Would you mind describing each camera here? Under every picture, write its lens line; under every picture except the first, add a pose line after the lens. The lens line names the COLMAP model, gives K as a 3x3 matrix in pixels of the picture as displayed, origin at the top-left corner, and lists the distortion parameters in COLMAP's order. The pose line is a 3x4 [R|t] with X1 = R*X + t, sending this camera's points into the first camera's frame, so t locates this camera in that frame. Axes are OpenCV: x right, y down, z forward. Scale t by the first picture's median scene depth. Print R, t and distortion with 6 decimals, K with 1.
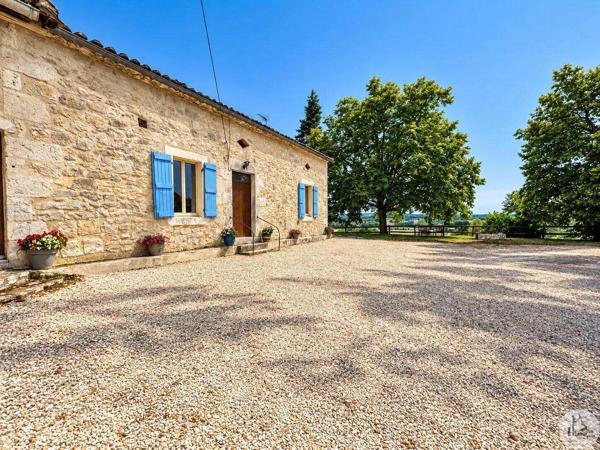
lens RADIAL K [[239.7, 0, 300.0], [0, 239.7, 225.0], [0, 0, 1]] dist [0.000063, 0.000277]
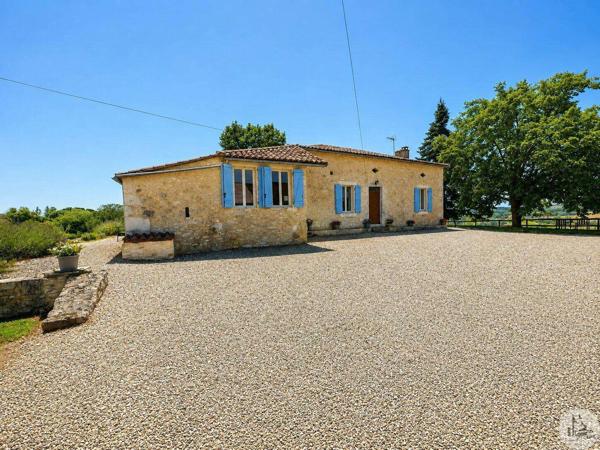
lens RADIAL K [[239.7, 0, 300.0], [0, 239.7, 225.0], [0, 0, 1]] dist [0.000063, 0.000277]
pose [[0.856343, 0.007607, -0.516352, 0.192872], [0.000216, 0.999886, 0.015088, 0.032918], [0.516408, -0.013032, 0.856244, -0.760789]]
